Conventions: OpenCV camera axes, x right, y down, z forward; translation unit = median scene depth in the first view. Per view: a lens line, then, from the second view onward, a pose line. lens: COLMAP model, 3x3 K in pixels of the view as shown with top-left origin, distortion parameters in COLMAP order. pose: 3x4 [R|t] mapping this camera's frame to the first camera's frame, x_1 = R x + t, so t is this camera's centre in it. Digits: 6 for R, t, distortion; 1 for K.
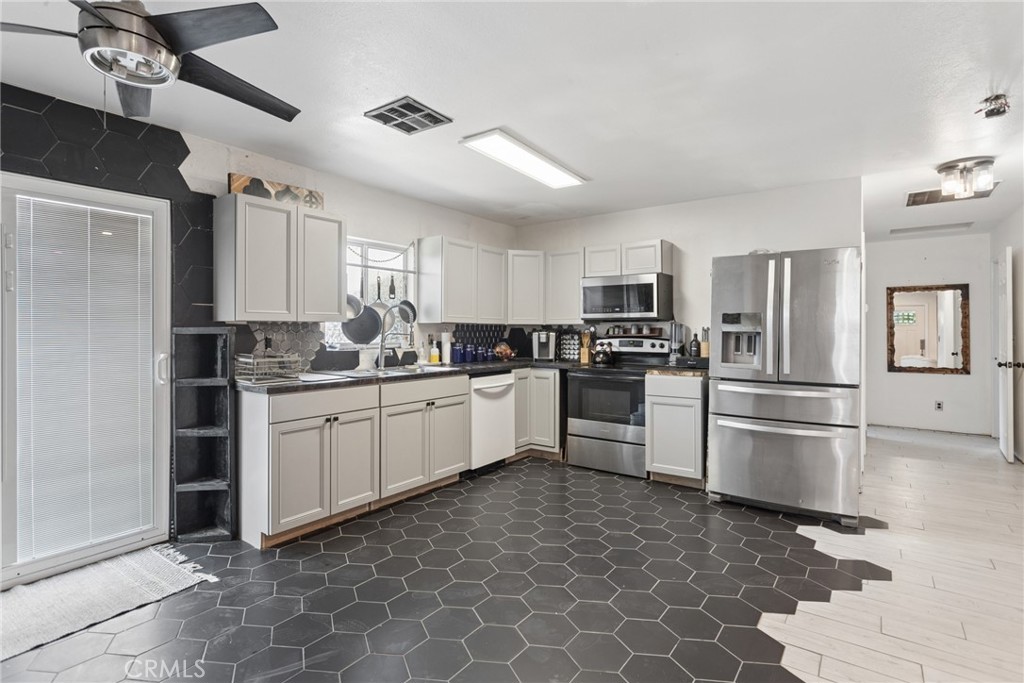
lens RADIAL K [[497.2, 0, 518.7], [0, 497.2, 328.2], [0, 0, 1]] dist [-0.016778, 0.008285]
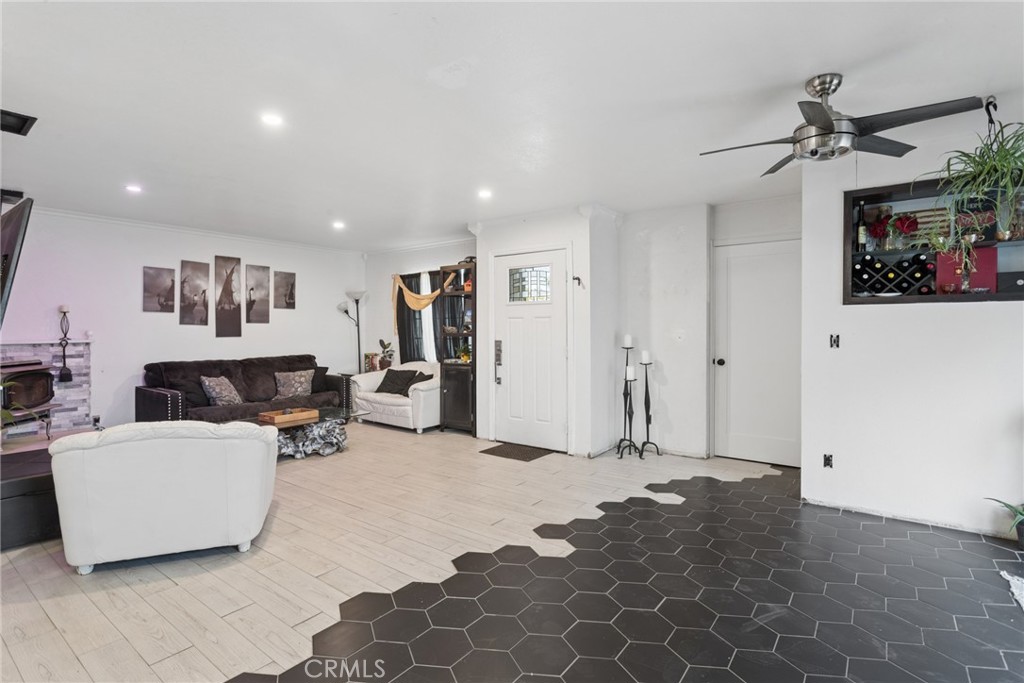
lens RADIAL K [[497.2, 0, 511.3], [0, 497.2, 333.2], [0, 0, 1]] dist [-0.016778, 0.008285]
pose [[-0.999784, 0.000158, 0.020760, 0.053553], [0.000224, 0.999995, 0.003214, 0.005154], [-0.020759, 0.003218, -0.999779, 1.024033]]
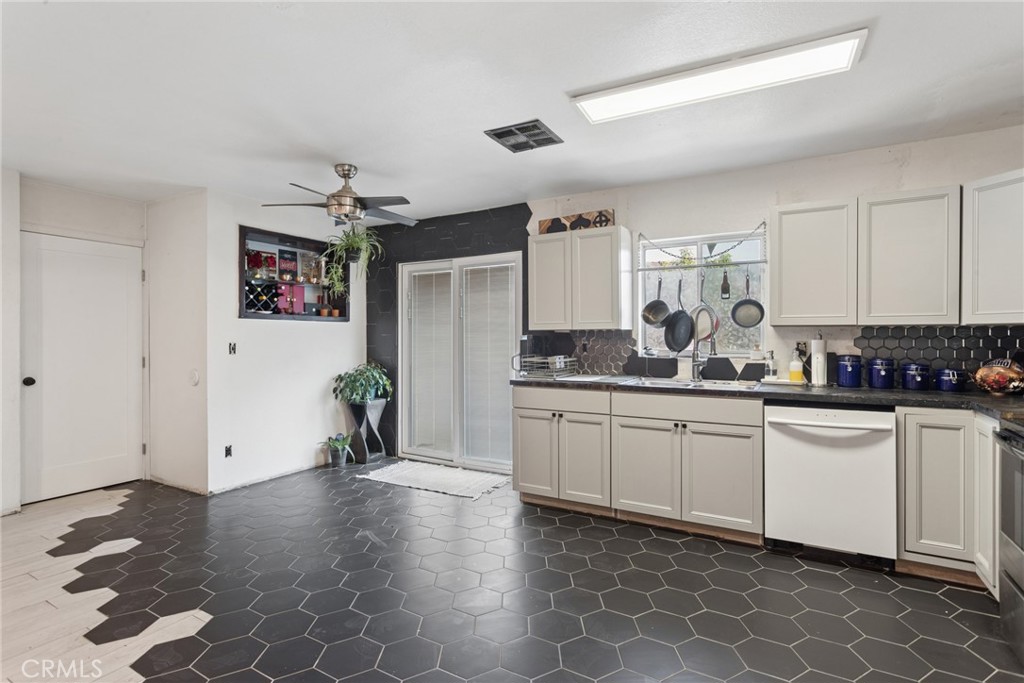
lens RADIAL K [[497.2, 0, 508.8], [0, 497.2, 338.8], [0, 0, 1]] dist [-0.016778, 0.008285]
pose [[0.095053, 0.000817, -0.995472, 0.592867], [0.007037, 0.999974, 0.001493, 0.004245], [0.995447, -0.007147, 0.095045, 0.612174]]
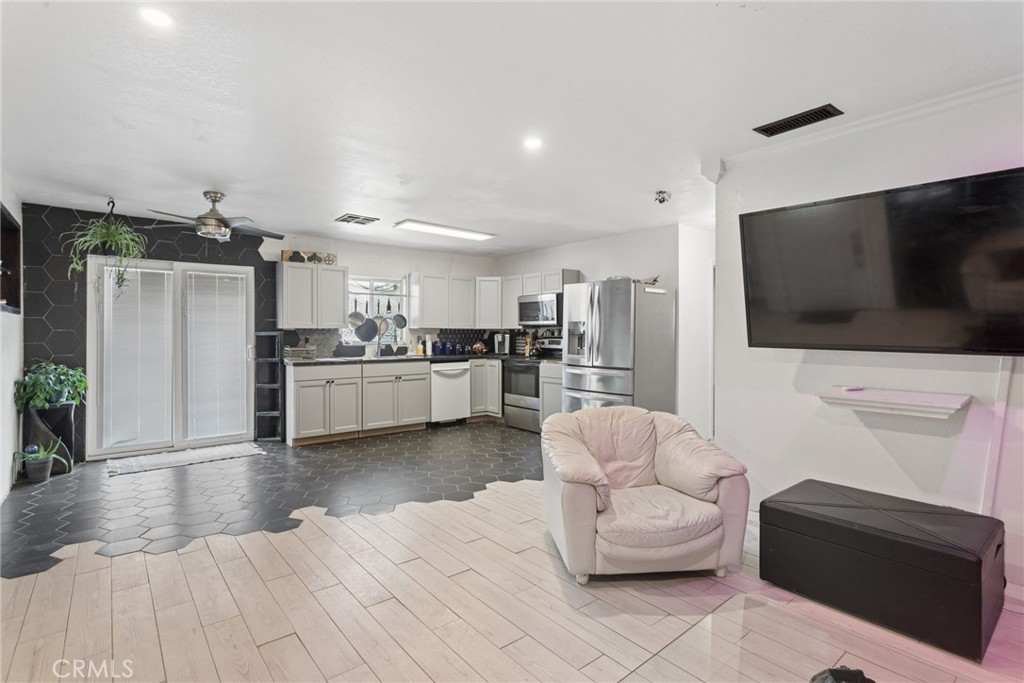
lens RADIAL K [[497.2, 0, 518.5], [0, 497.2, 332.7], [0, 0, 1]] dist [-0.016778, 0.008285]
pose [[0.968012, -0.001931, -0.250895, 0.597637], [0.003008, 0.999988, 0.003908, -0.002630], [0.250885, -0.004538, 0.968006, -0.474865]]
